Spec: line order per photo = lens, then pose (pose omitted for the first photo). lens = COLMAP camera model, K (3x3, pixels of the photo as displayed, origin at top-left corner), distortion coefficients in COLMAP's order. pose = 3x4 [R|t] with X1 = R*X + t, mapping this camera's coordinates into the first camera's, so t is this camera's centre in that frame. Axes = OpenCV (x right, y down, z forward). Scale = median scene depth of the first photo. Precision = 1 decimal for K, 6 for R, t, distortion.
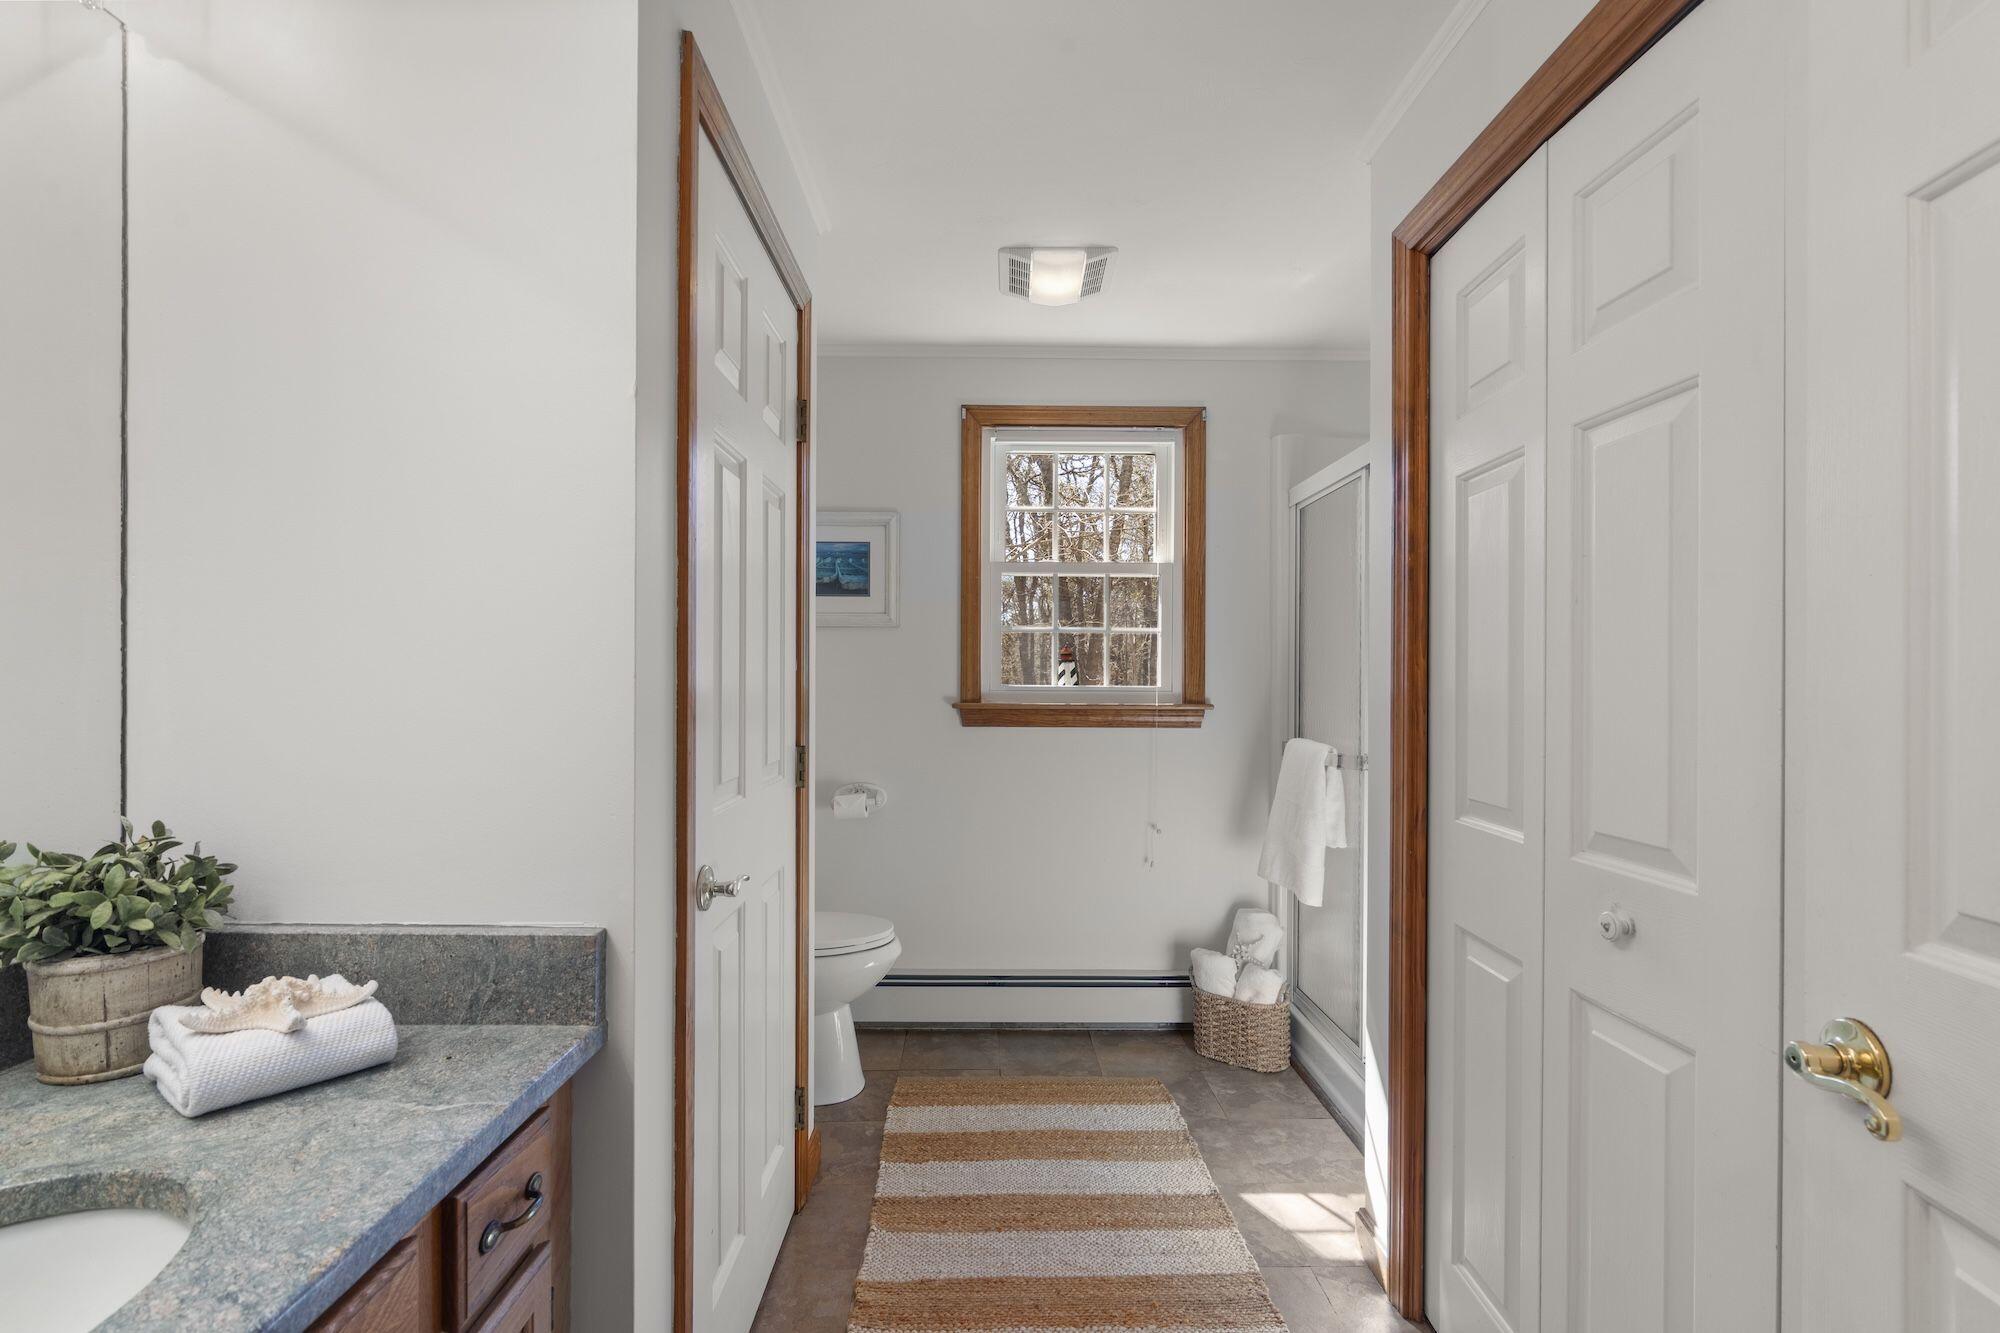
lens RADIAL K [[914.1, 0, 1008.6], [0, 914.1, 677.9], [0, 0, 1]] dist [0.001196, -0.000903]
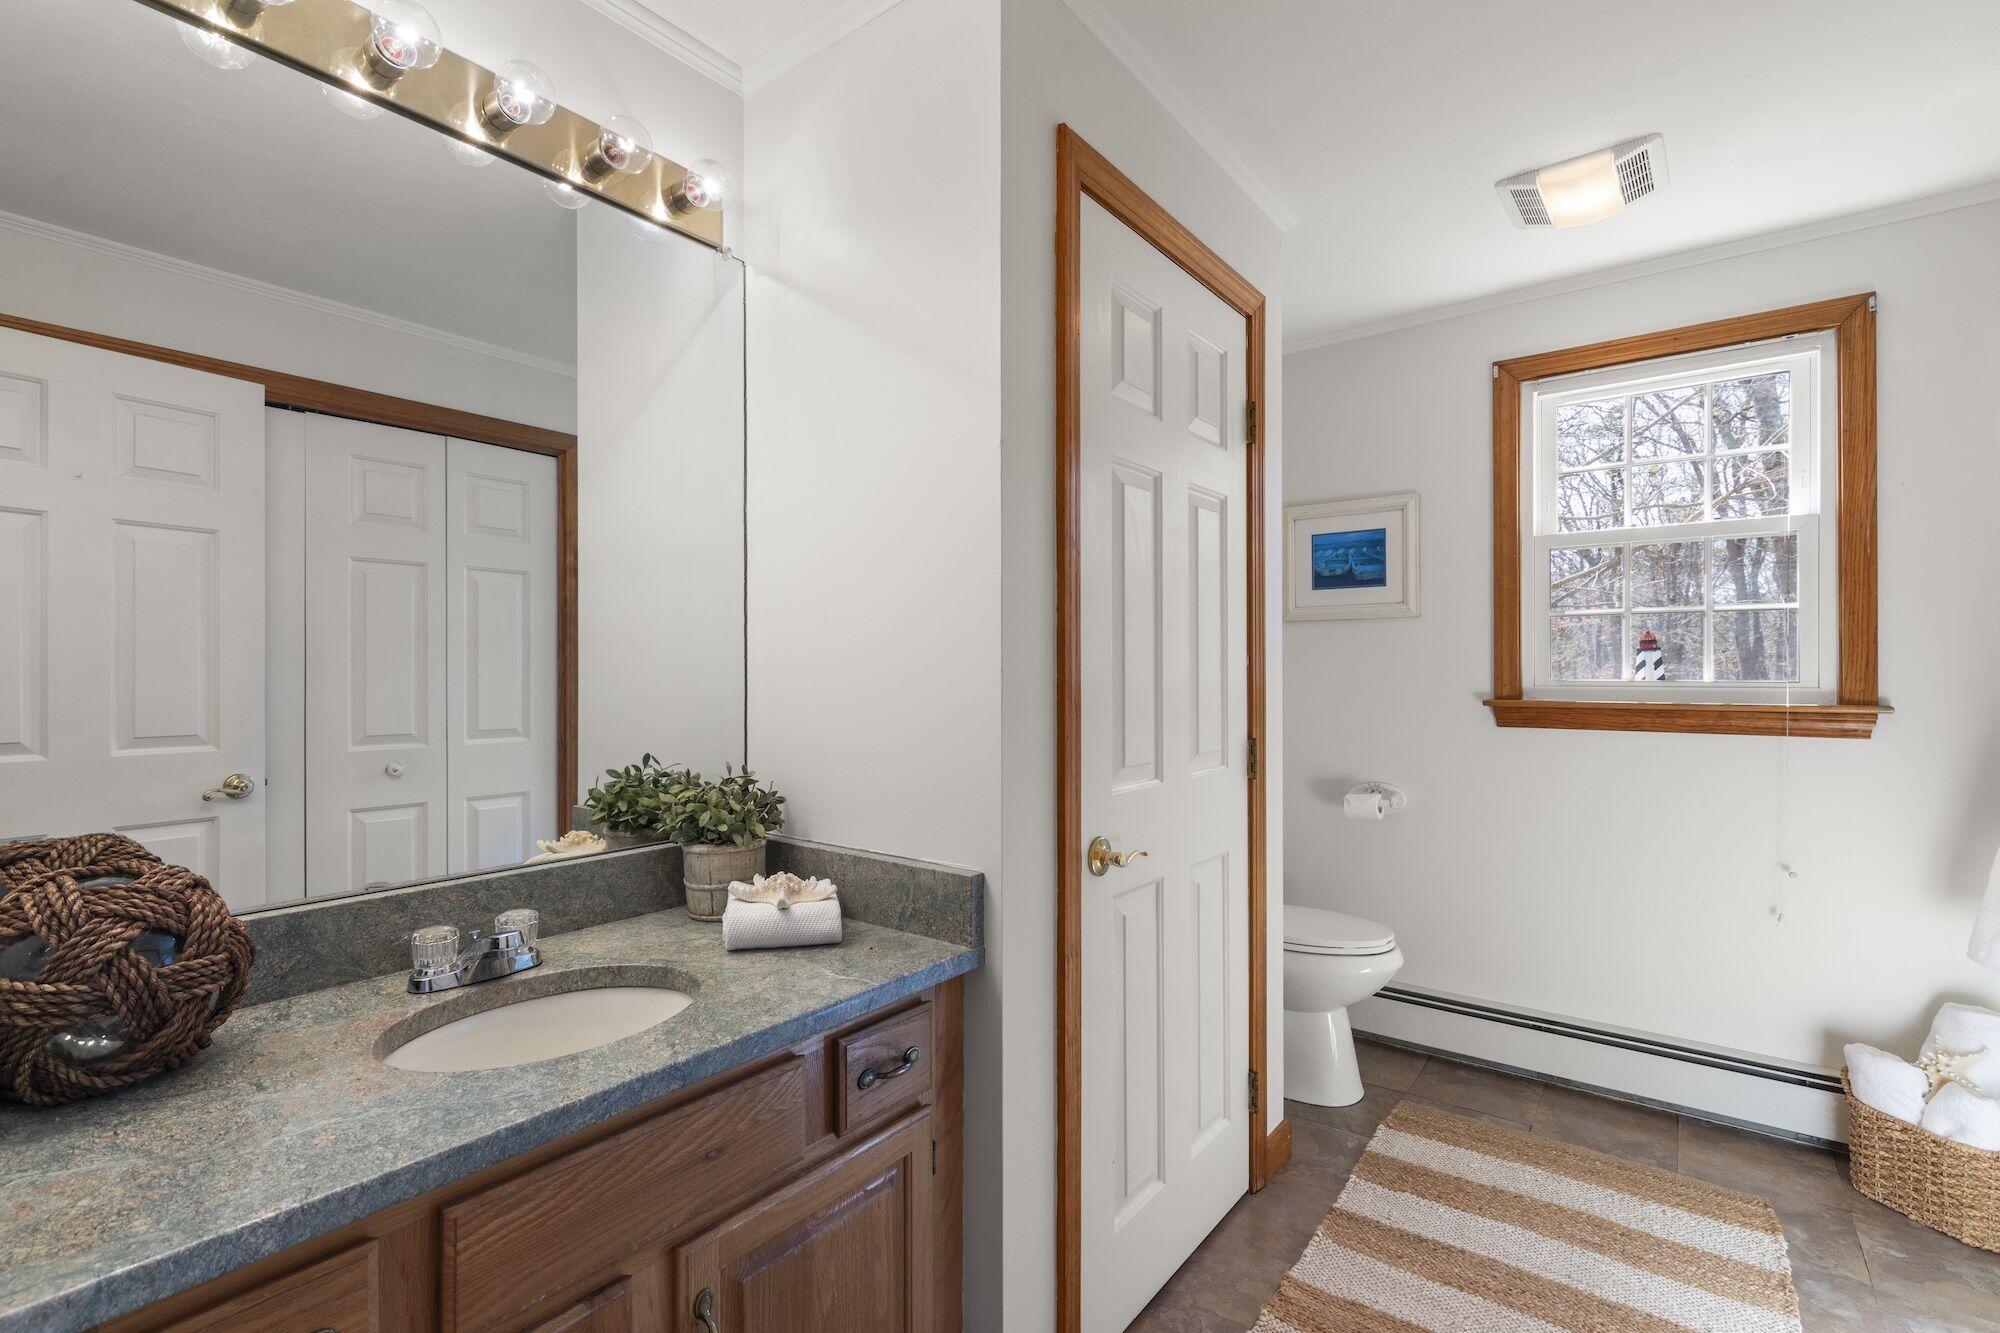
lens RADIAL K [[914.1, 0, 1000.2], [0, 914.1, 667.7], [0, 0, 1]] dist [0.001196, -0.000903]
pose [[0.784011, -0.008216, -0.620693, 0.151289], [0.004851, 0.999963, -0.007109, 0.000742], [0.620728, 0.002563, 0.784022, 0.014099]]
